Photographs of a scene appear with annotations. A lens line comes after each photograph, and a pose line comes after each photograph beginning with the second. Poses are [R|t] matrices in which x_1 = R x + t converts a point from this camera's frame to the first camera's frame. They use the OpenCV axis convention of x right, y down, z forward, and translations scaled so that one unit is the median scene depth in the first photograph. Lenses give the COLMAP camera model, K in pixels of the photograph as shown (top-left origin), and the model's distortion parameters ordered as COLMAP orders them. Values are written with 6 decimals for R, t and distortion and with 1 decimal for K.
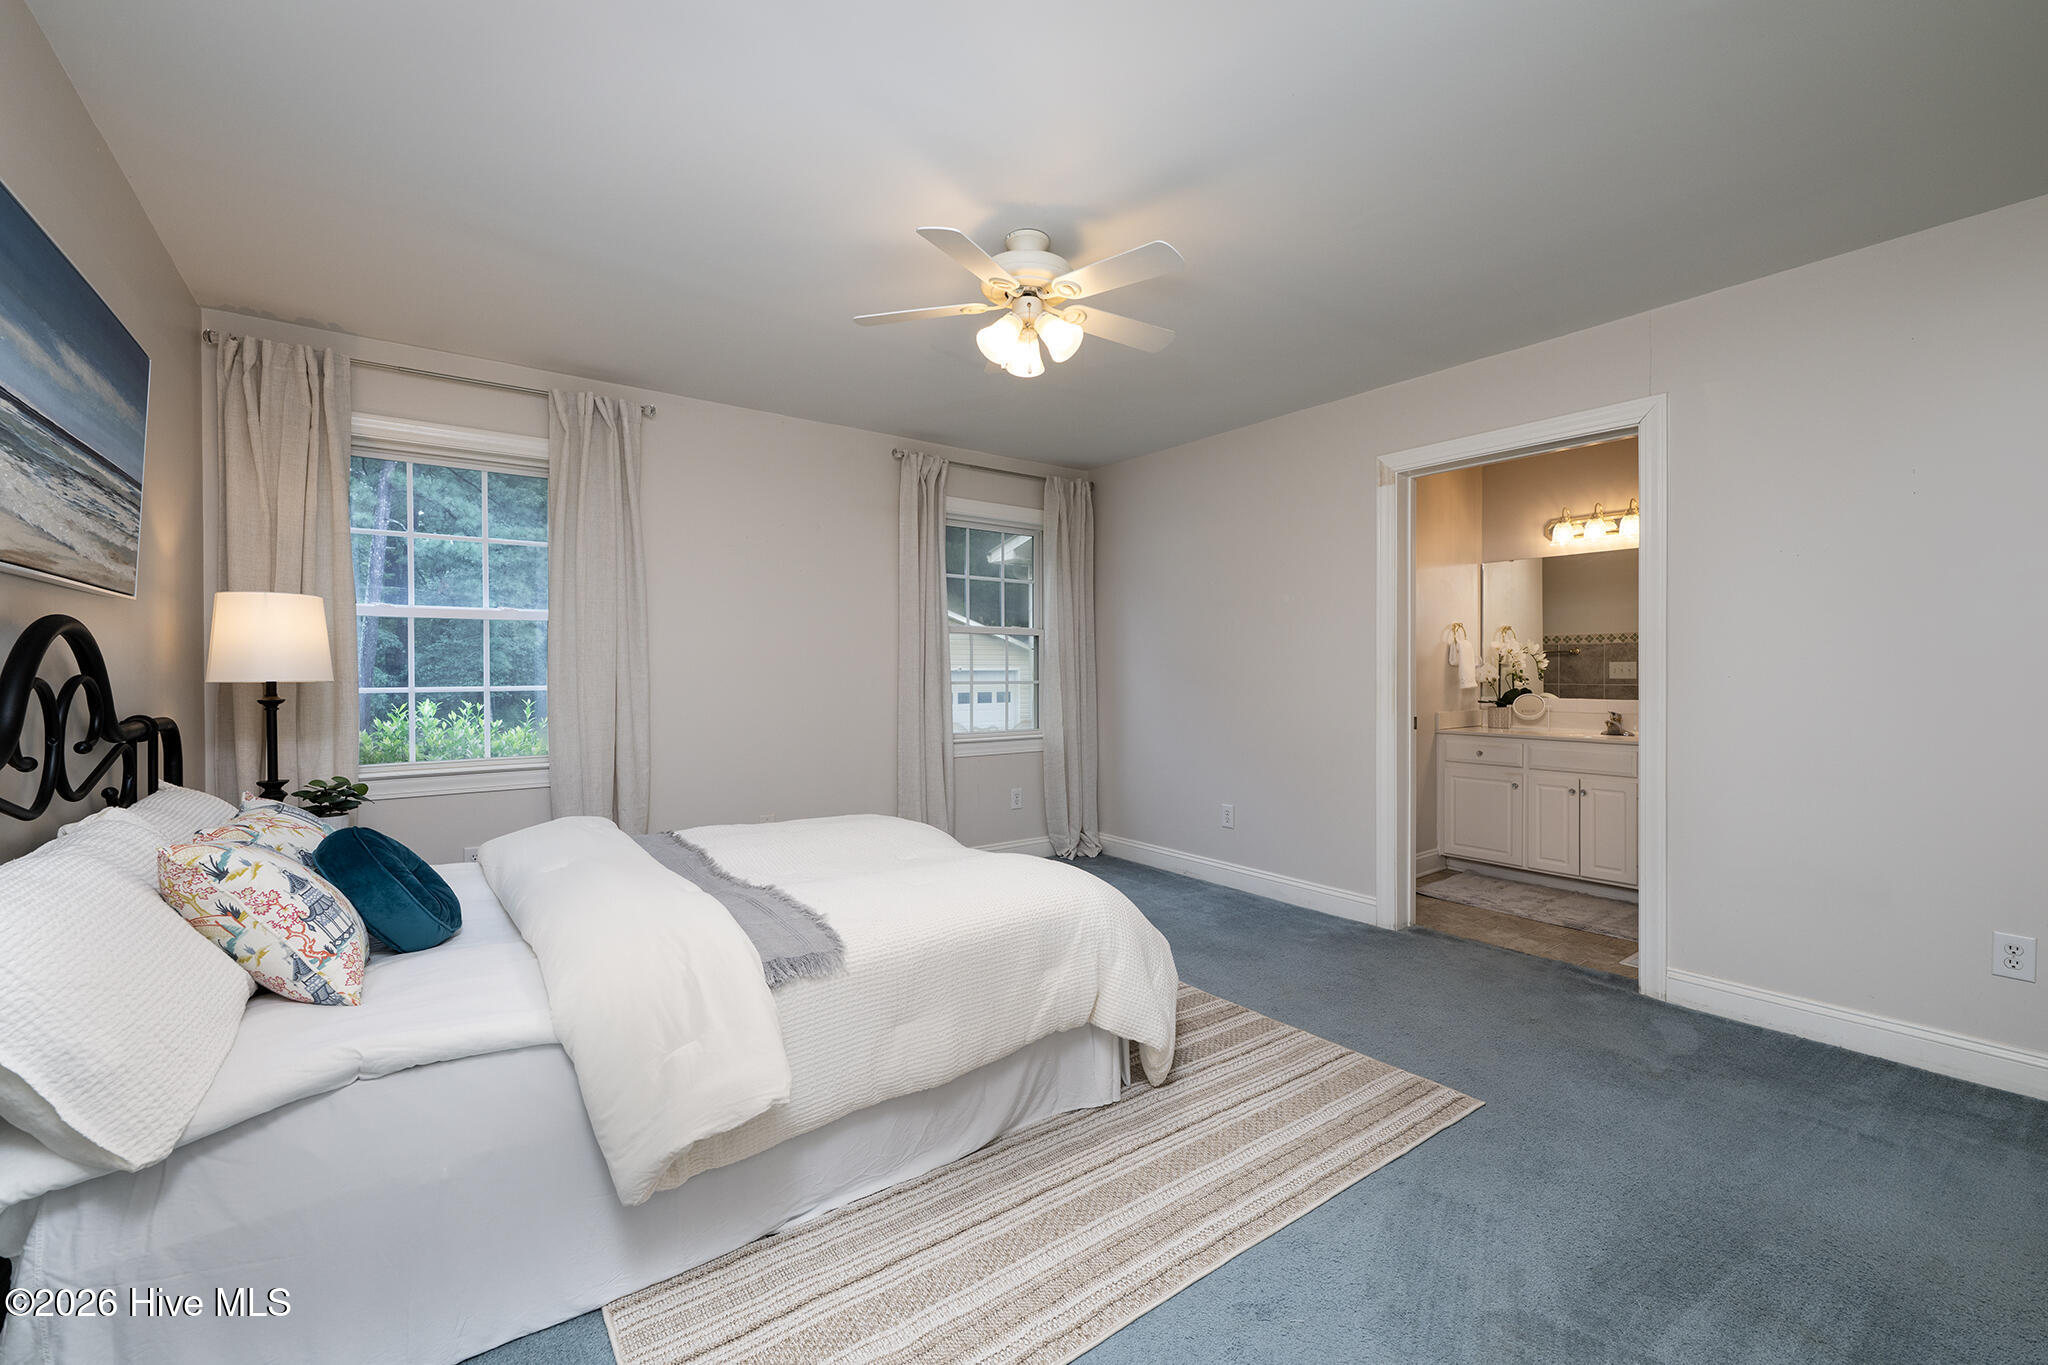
lens RADIAL K [[844.0, 0, 1024.0], [0, 844.0, 682.5], [0, 0, 1]] dist [-0.000158, -0.000017]
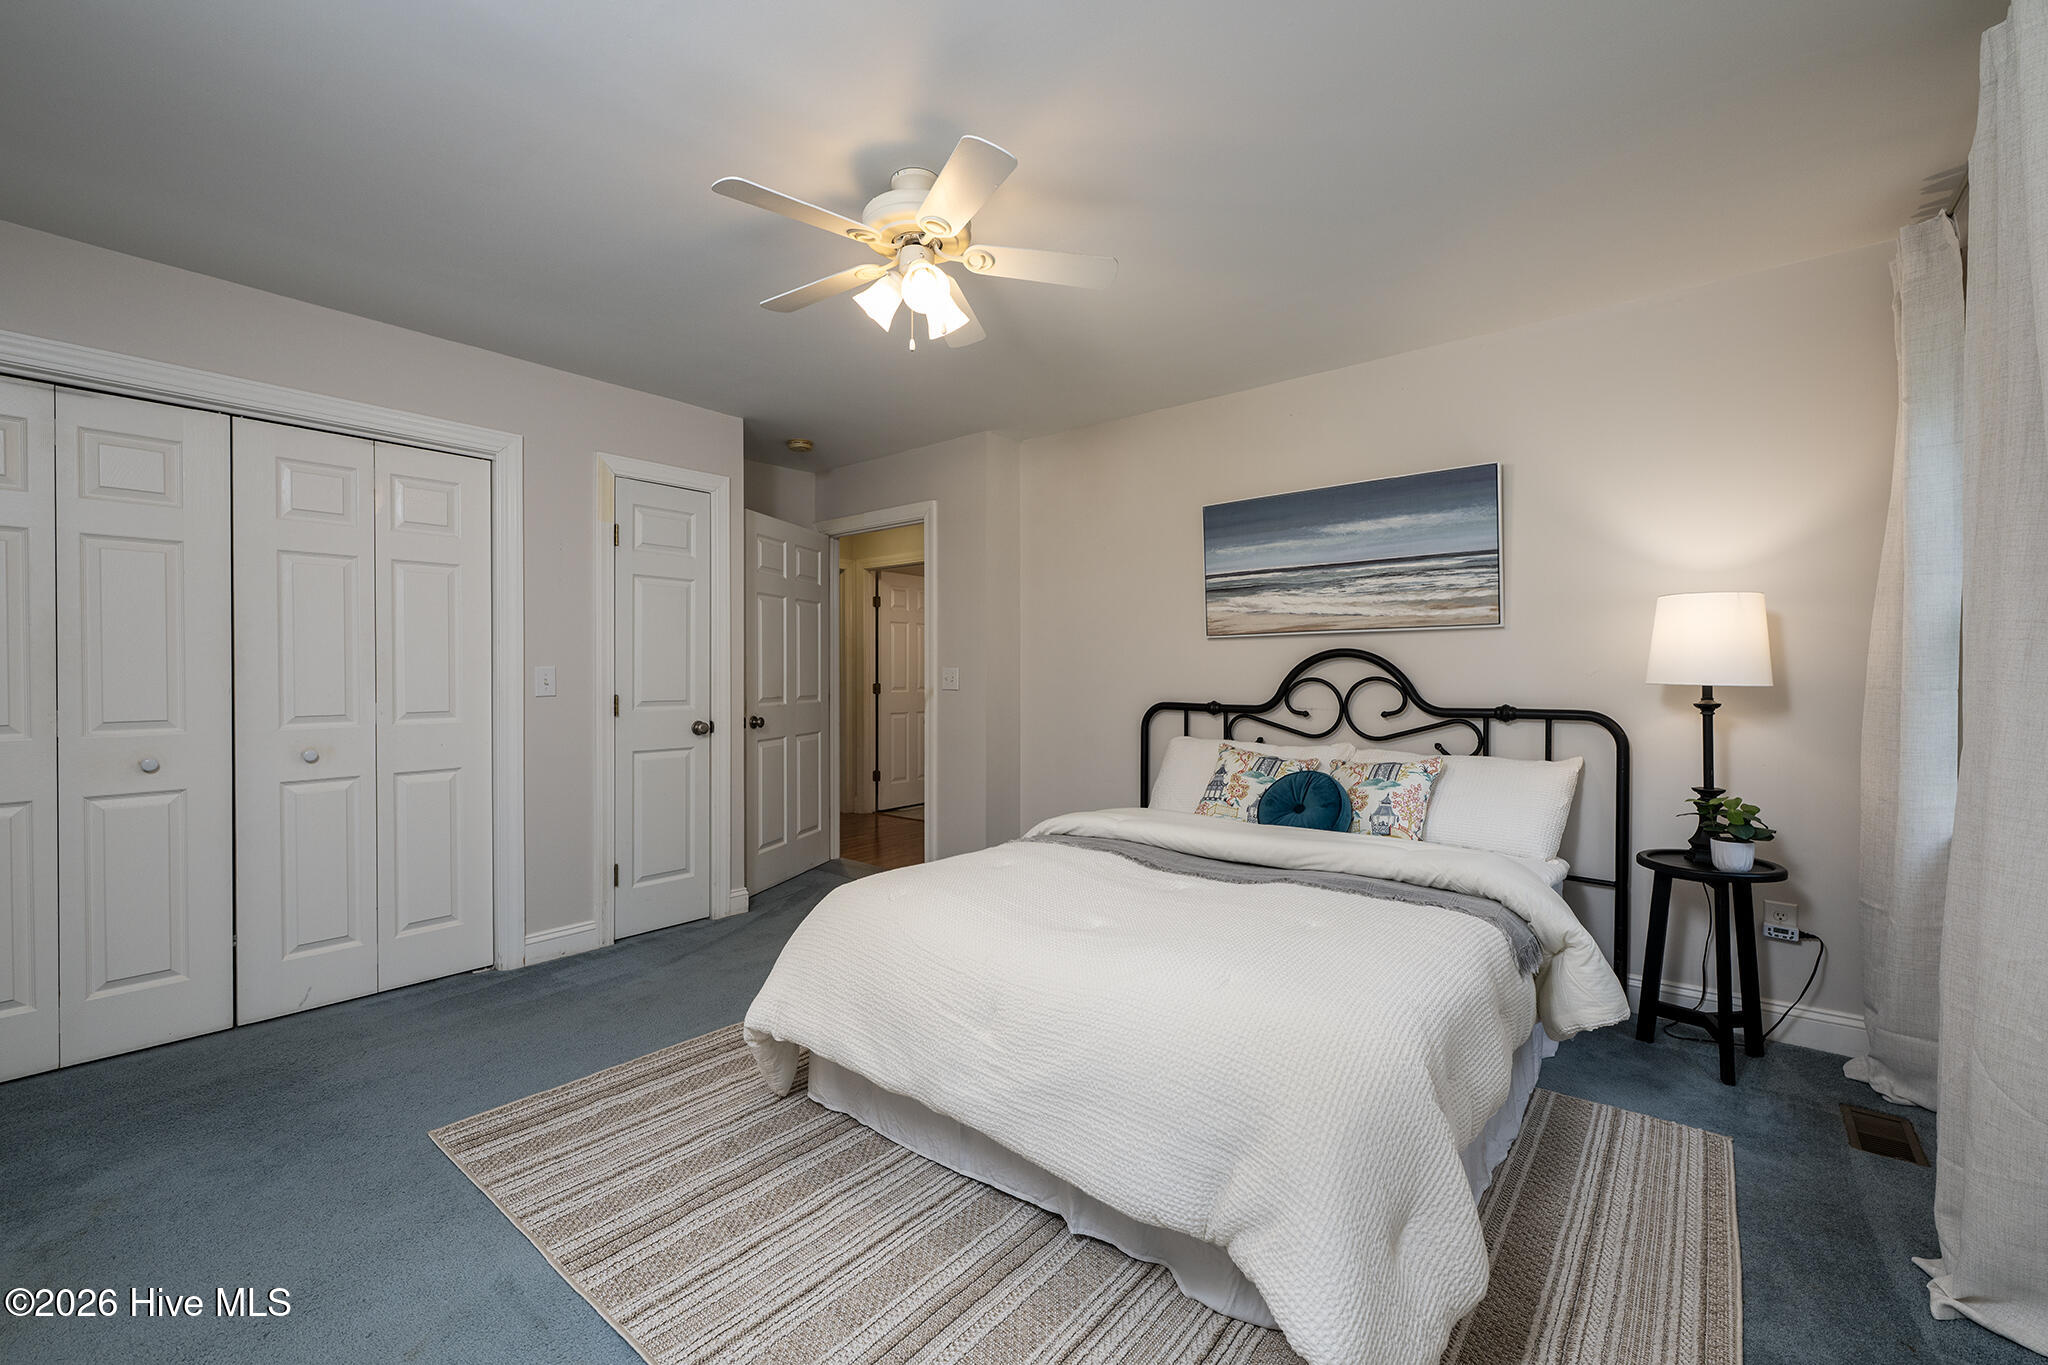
lens RADIAL K [[844.0, 0, 1024.0], [0, 844.0, 682.5], [0, 0, 1]] dist [-0.000158, -0.000017]
pose [[-0.967464, 0.005246, -0.252955, 0.110936], [-0.000036, 0.999782, 0.020871, -0.024341], [0.253009, 0.020201, -0.967253, 1.764132]]
